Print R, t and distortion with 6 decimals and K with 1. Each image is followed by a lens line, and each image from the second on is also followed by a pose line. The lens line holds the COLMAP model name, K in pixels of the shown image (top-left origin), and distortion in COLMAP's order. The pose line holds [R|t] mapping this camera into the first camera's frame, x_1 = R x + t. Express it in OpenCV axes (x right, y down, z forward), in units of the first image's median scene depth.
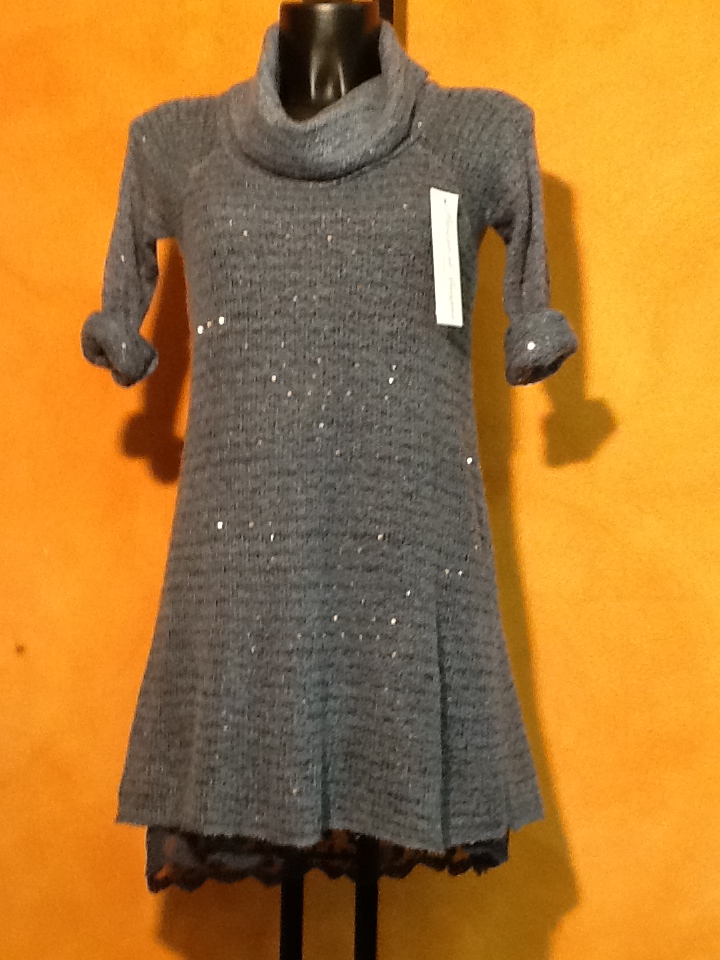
lens RADIAL K [[1202.2, 0, 357.2], [0, 1202.2, 477.5], [0, 0, 1]] dist [-0.011817, 0.000000]
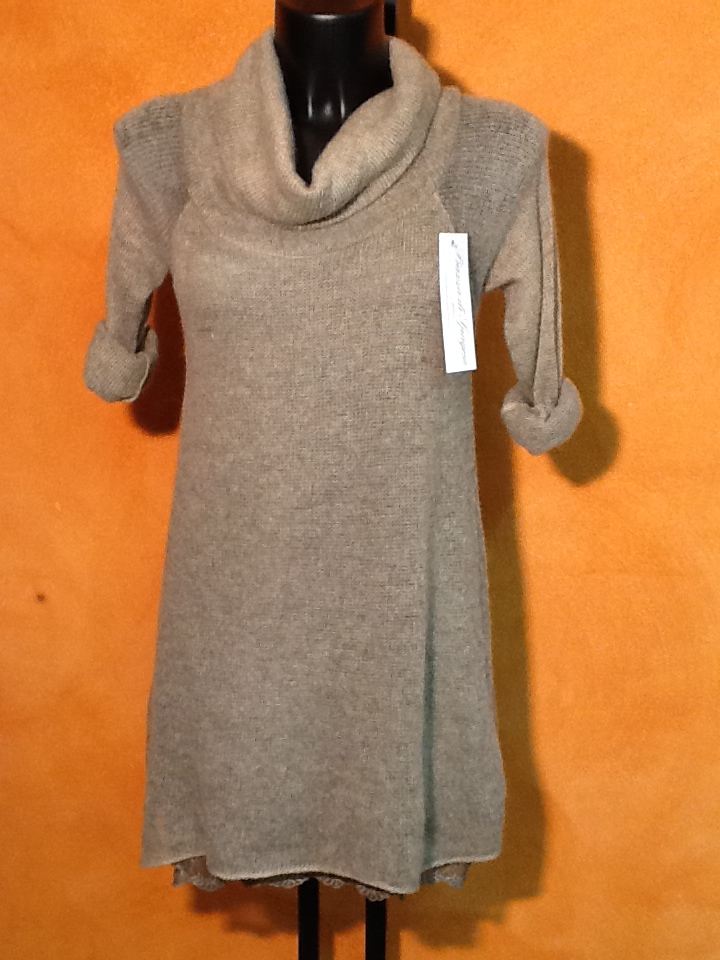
lens RADIAL K [[1202.2, 0, 363.1], [0, 1202.2, 476.6], [0, 0, 1]] dist [-0.011817, 0.000000]
pose [[0.999895, -0.014467, -0.000732, -0.000762], [0.014166, 0.966084, 0.257839, -0.246905], [-0.003023, -0.257822, 0.966188, 0.029621]]
